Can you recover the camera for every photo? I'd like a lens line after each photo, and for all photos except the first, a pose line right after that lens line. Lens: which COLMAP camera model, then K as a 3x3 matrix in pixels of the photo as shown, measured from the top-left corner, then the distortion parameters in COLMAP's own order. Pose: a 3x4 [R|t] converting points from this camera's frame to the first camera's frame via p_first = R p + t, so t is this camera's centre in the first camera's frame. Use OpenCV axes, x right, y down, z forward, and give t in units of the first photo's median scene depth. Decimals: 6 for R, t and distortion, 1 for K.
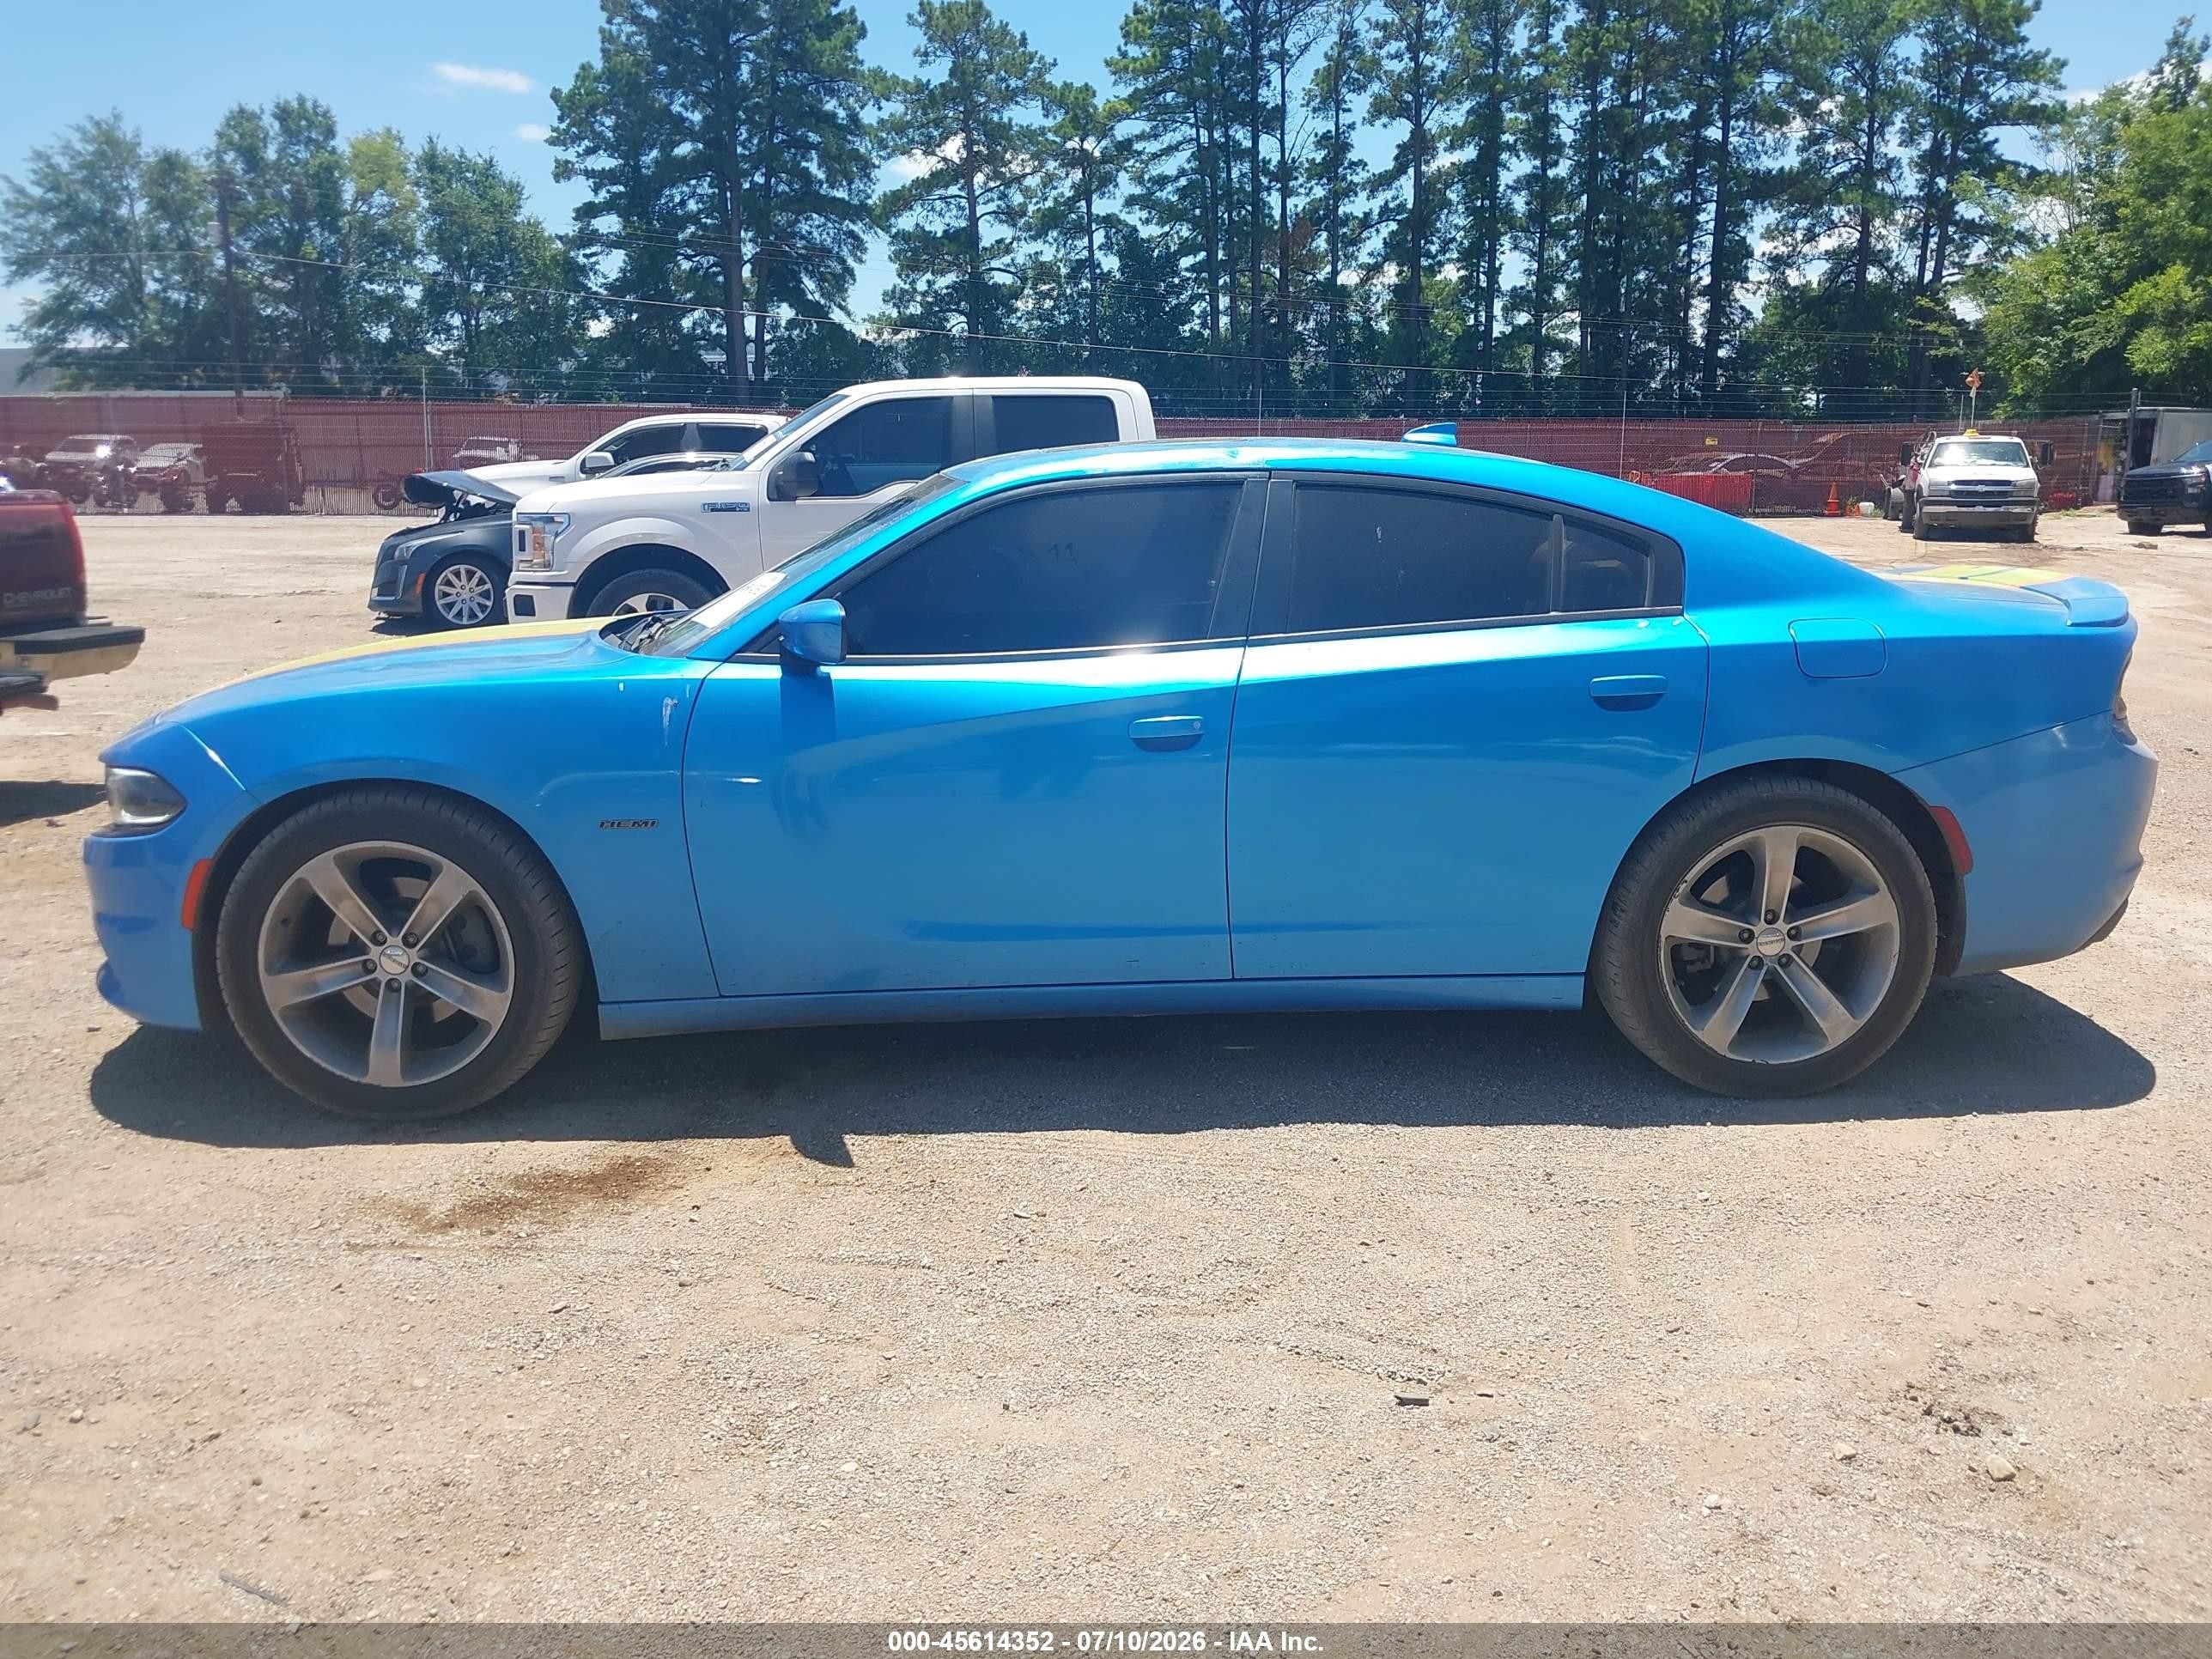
lens RADIAL K [[1738.0, 0, 1100.3], [0, 1738.0, 840.9], [0, 0, 1]] dist [-0.000707, -0.006908]
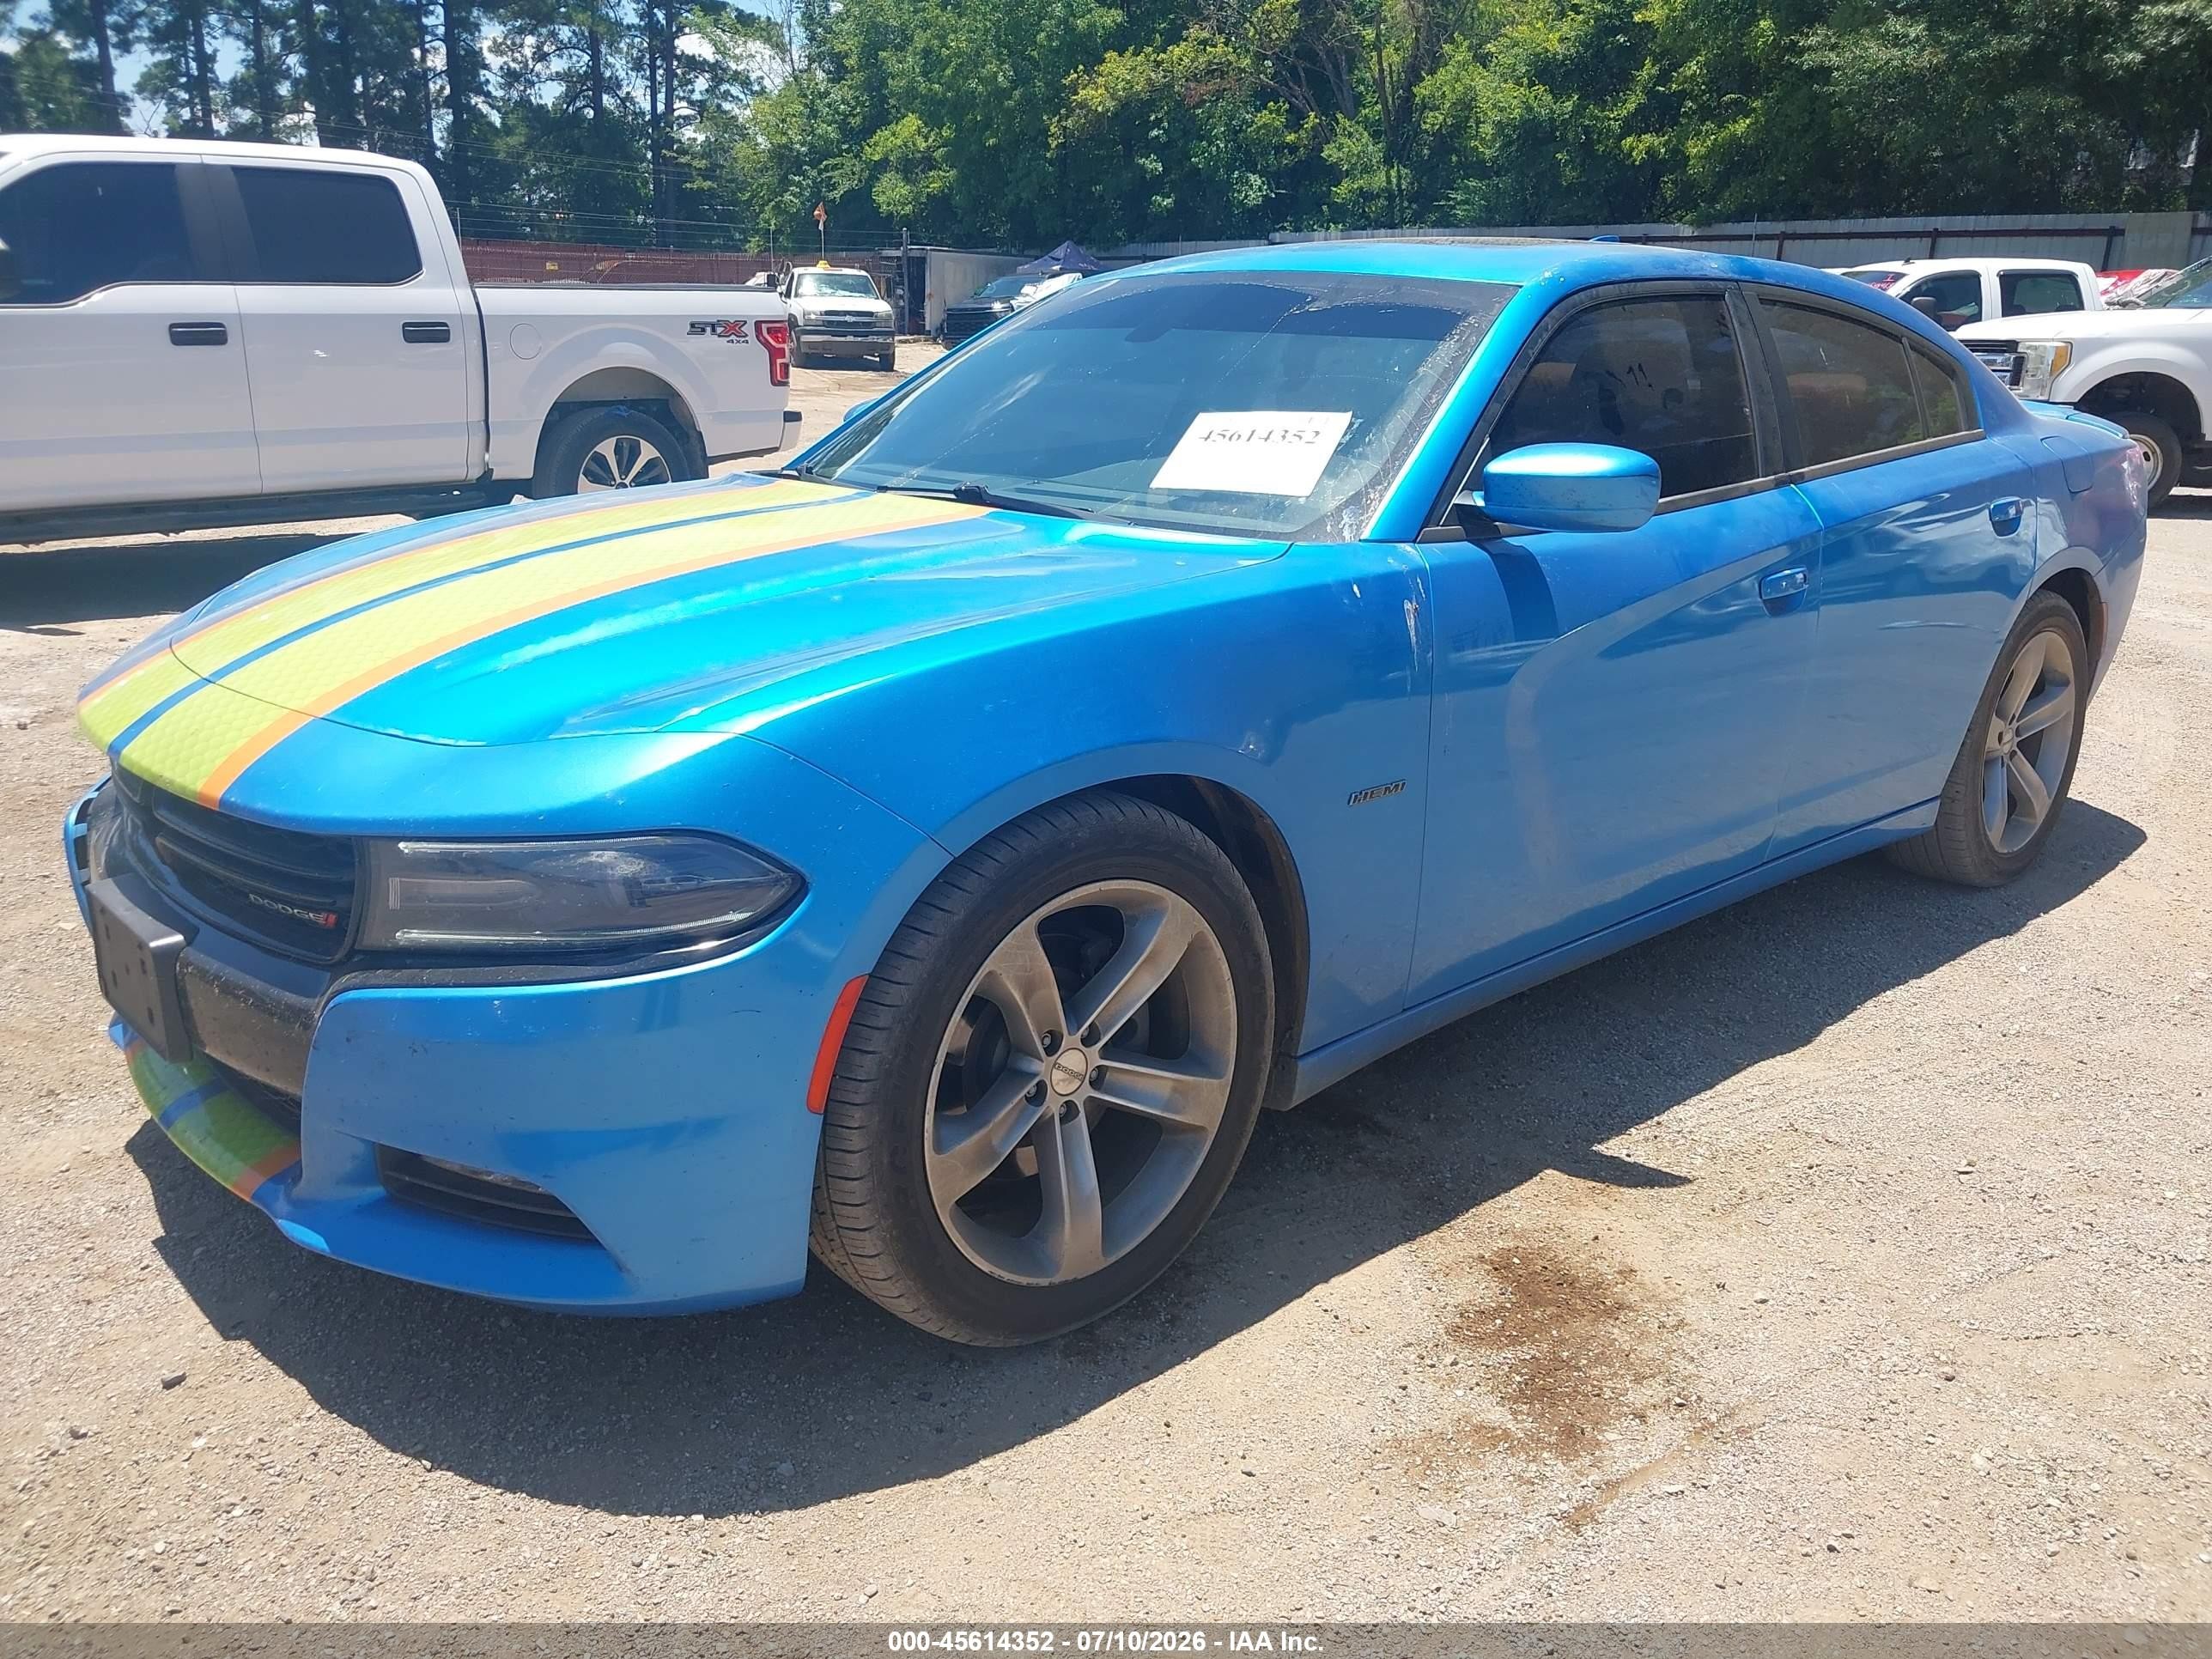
lens RADIAL K [[1751.1, 0, 1079.2], [0, 1751.1, 829.8], [0, 0, 1]] dist [-0.025418, 0.040245]
pose [[0.757648, -0.171315, 0.629778, -0.068057], [0.117036, 0.984957, 0.127134, -0.008002], [-0.642084, -0.022616, 0.766301, 0.047176]]
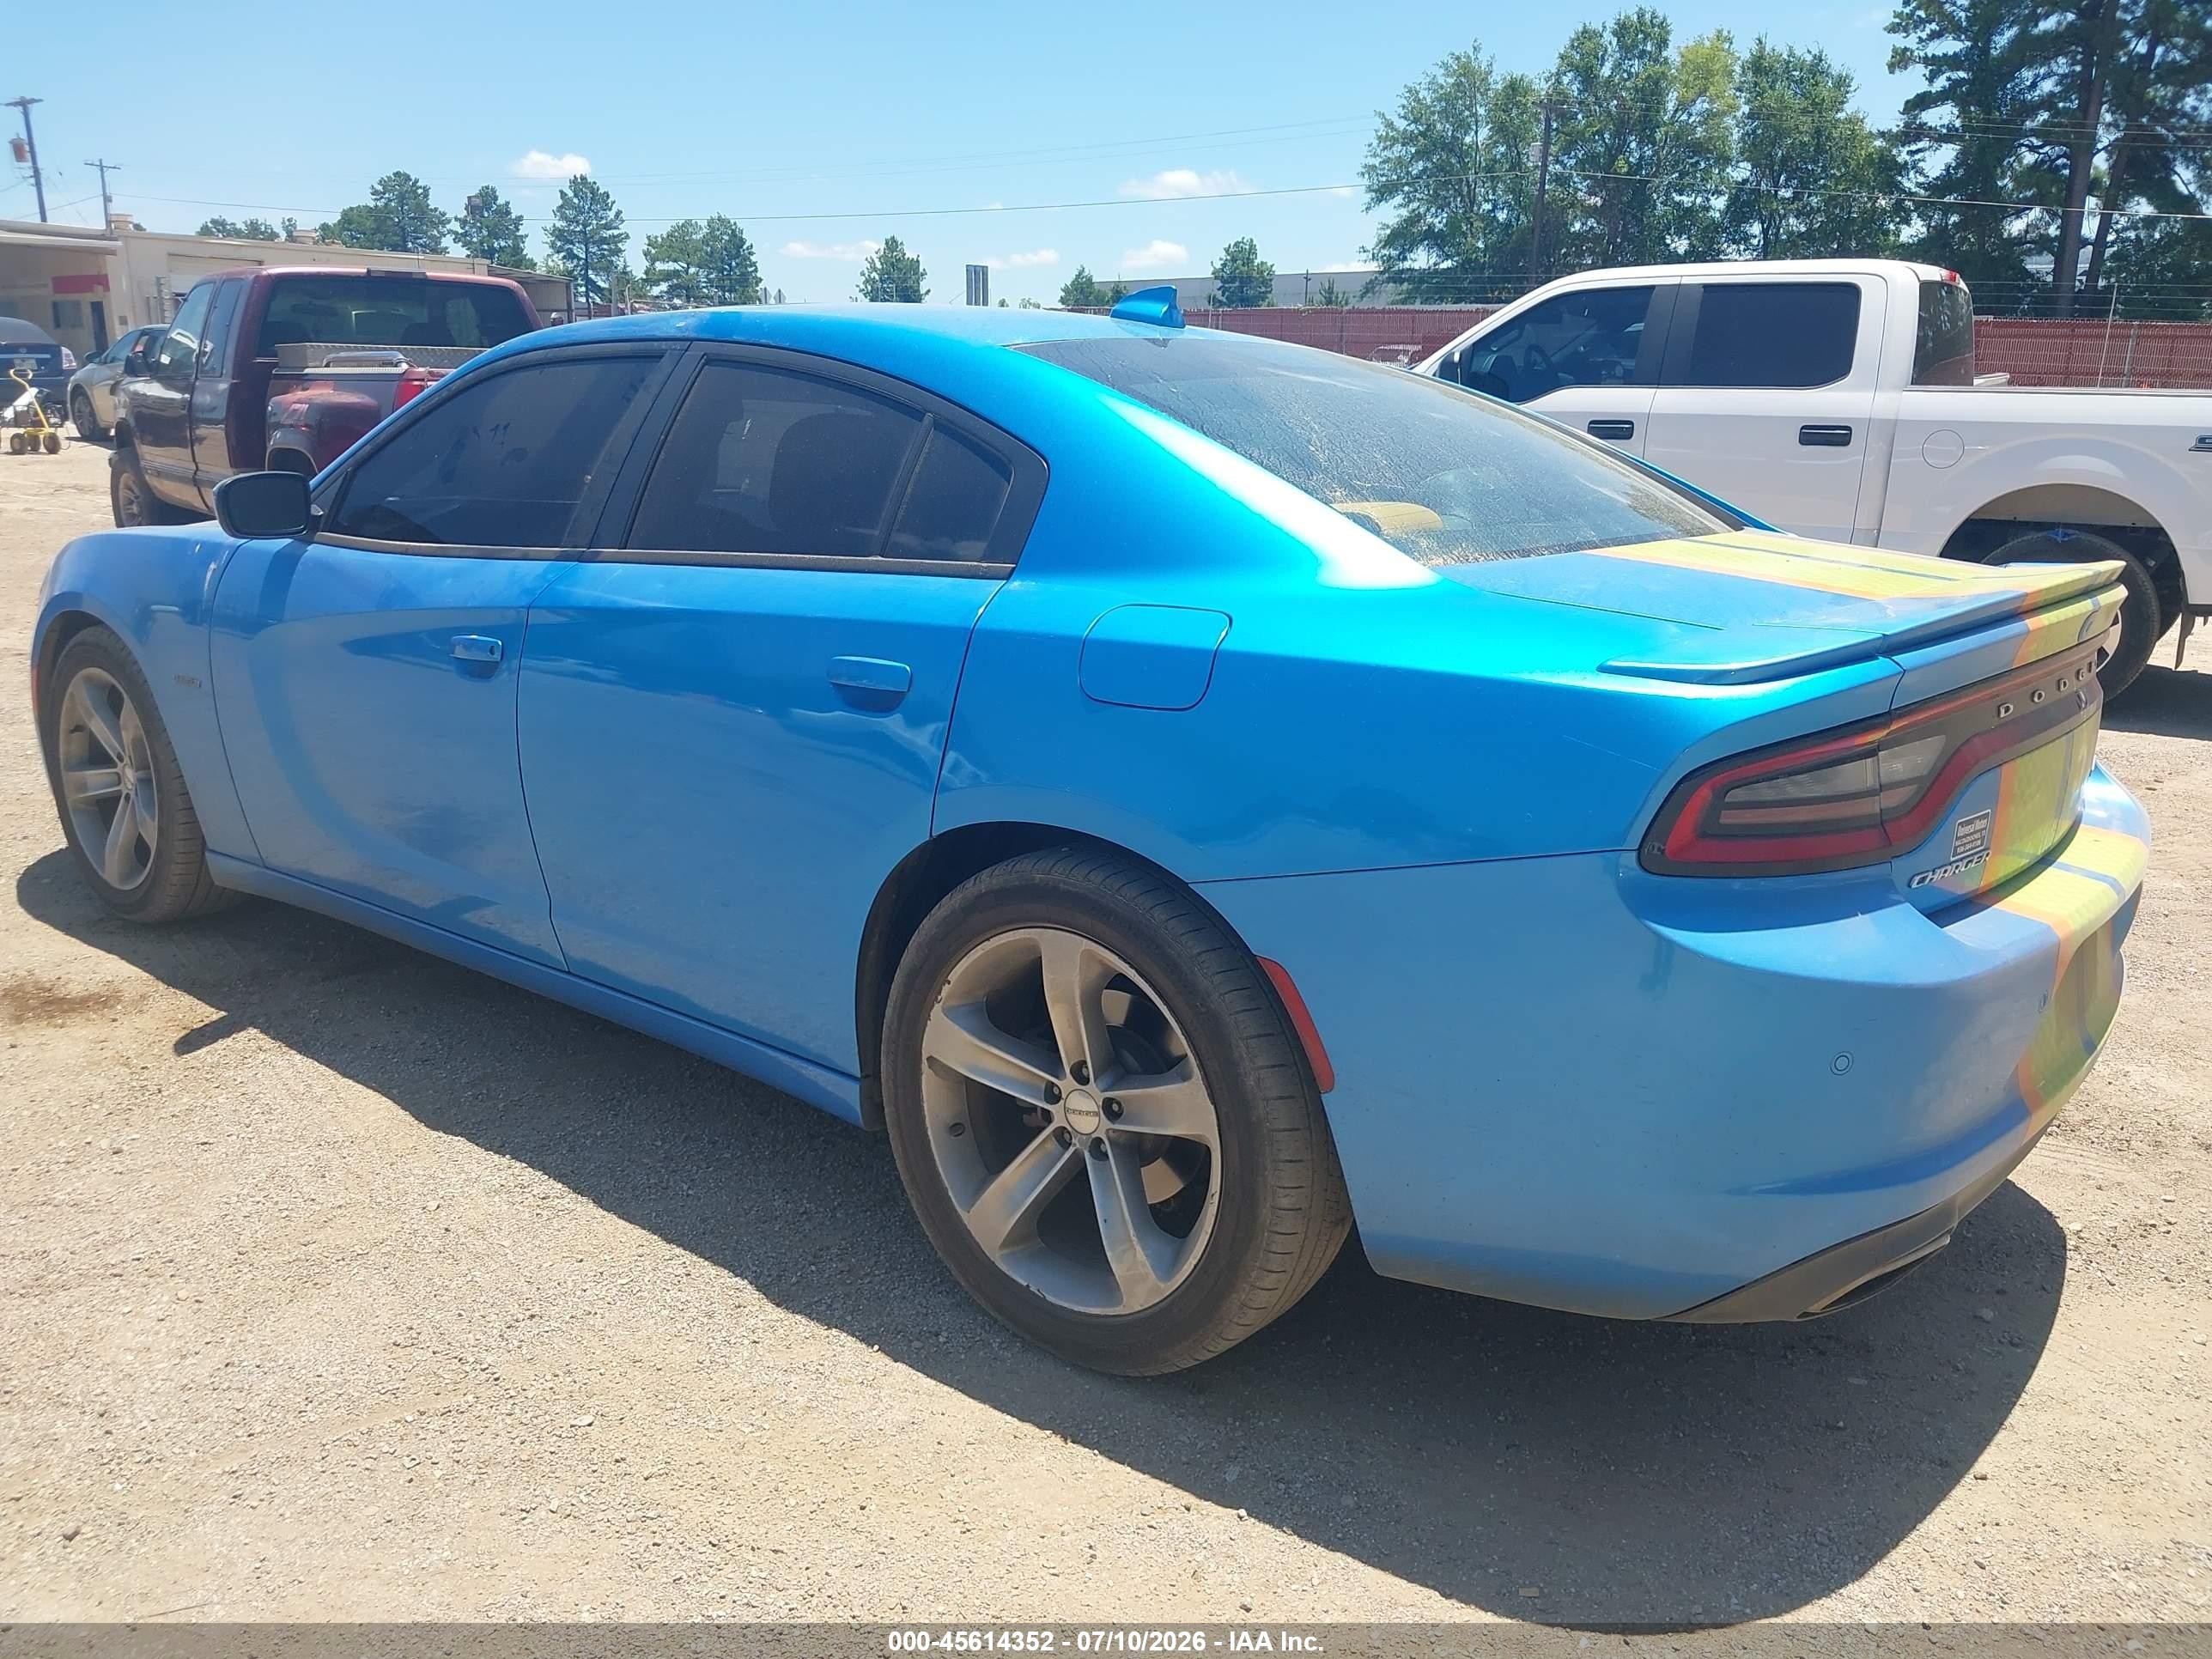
lens RADIAL K [[1738.0, 0, 1100.3], [0, 1738.0, 840.9], [0, 0, 1]] dist [-0.000707, -0.006908]
pose [[0.725480, 0.196238, -0.659674, 0.071867], [-0.167061, 0.980034, 0.107812, -0.009610], [0.667660, 0.031991, 0.743779, 0.049177]]
